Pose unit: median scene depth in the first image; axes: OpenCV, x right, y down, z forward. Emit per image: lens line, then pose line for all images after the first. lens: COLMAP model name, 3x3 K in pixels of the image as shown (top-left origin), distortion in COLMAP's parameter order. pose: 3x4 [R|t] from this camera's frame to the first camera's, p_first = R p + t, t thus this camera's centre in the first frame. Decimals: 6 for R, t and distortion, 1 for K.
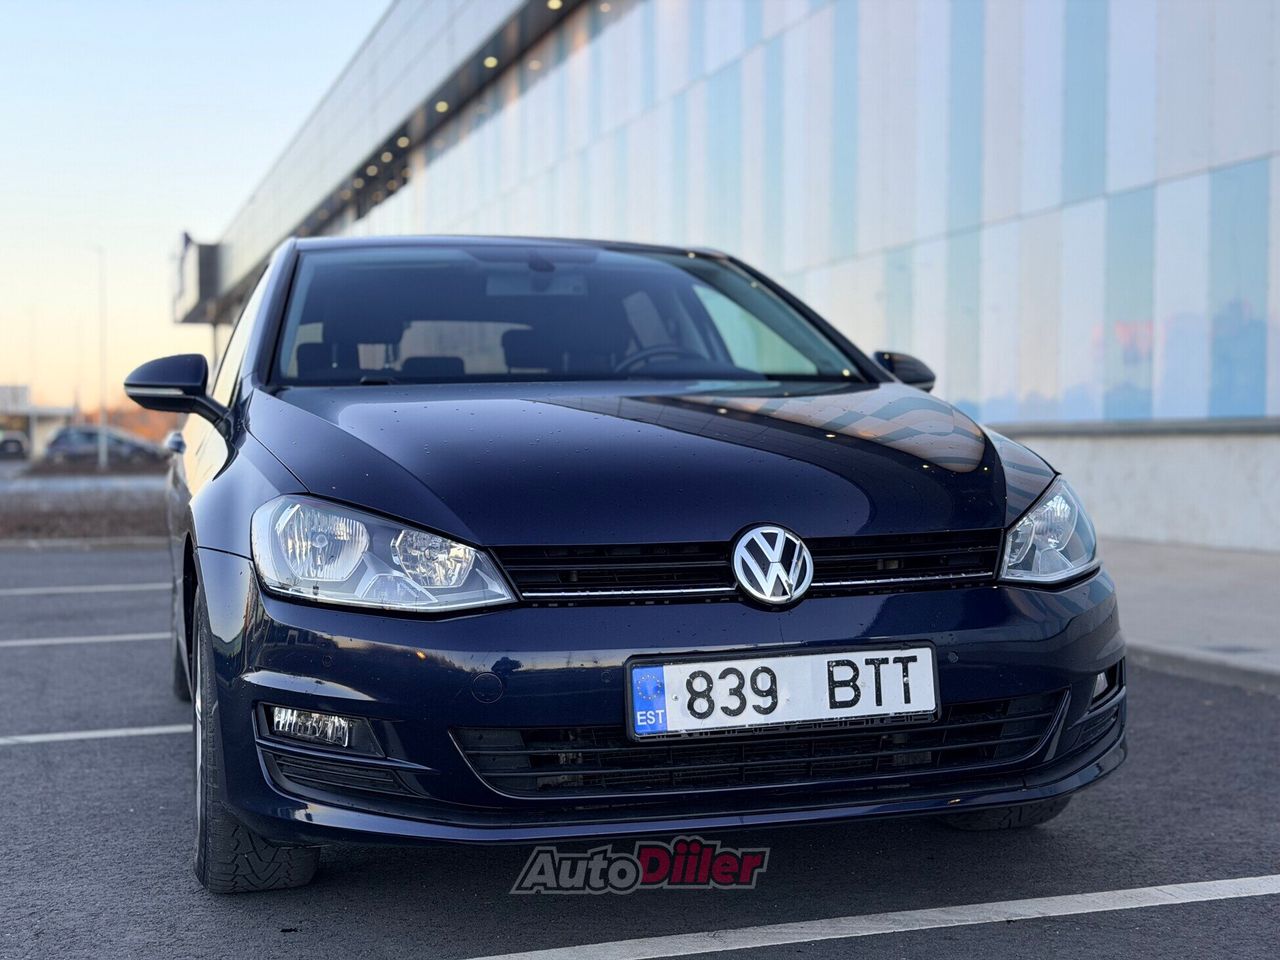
lens RADIAL K [[1786.6, 0, 640.0], [0, 1786.6, 480.0], [0, 0, 1]] dist [0.165842, -0.325678]
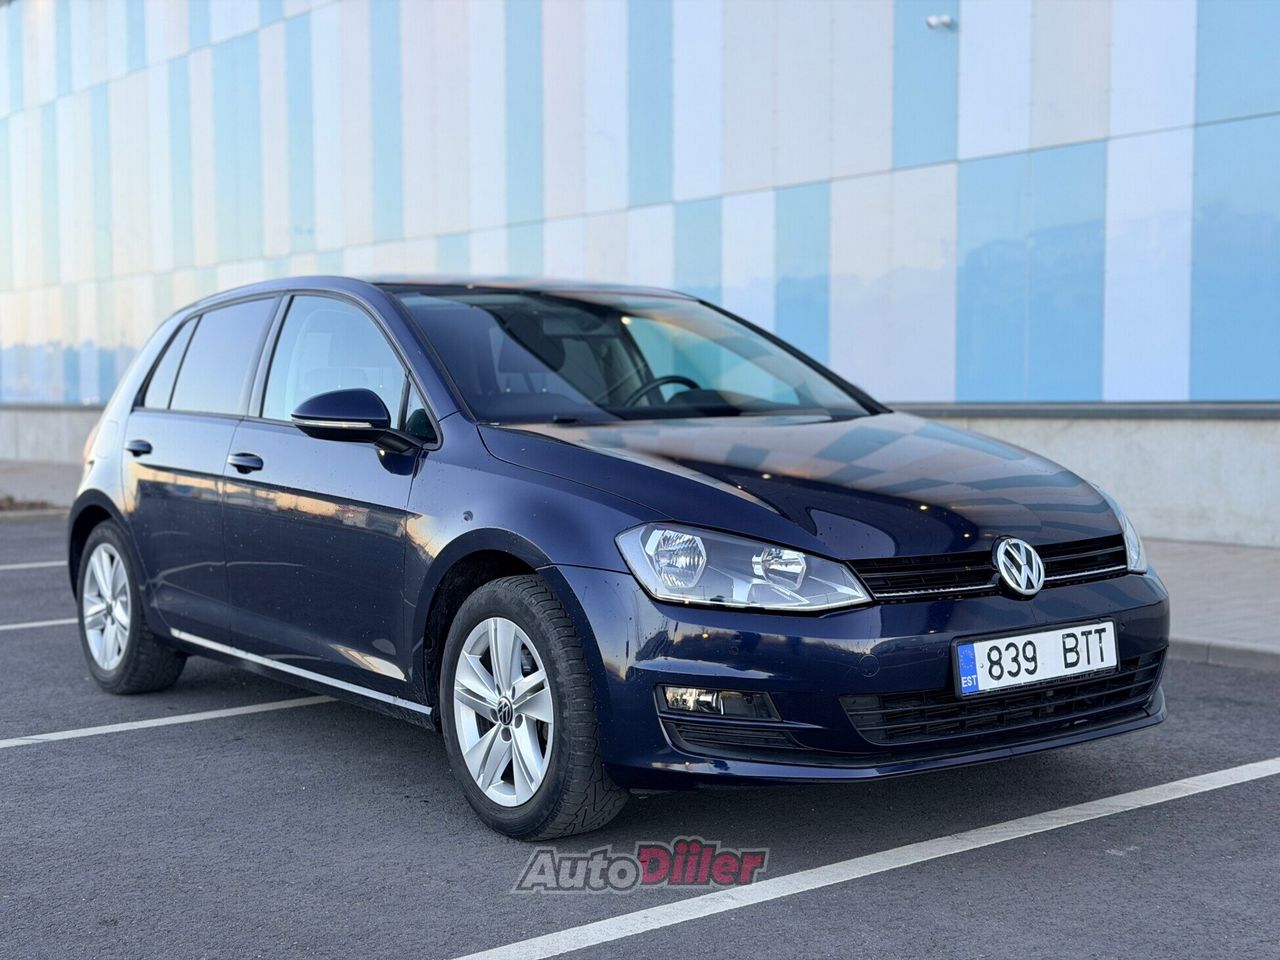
lens RADIAL K [[1786.6, 0, 640.0], [0, 1786.6, 480.0], [0, 0, 1]] dist [0.165842, -0.325678]
pose [[0.937986, -0.016188, 0.346295, -0.686186], [0.008097, 0.999660, 0.024798, -0.056668], [-0.346578, -0.020456, 0.937798, -0.200753]]
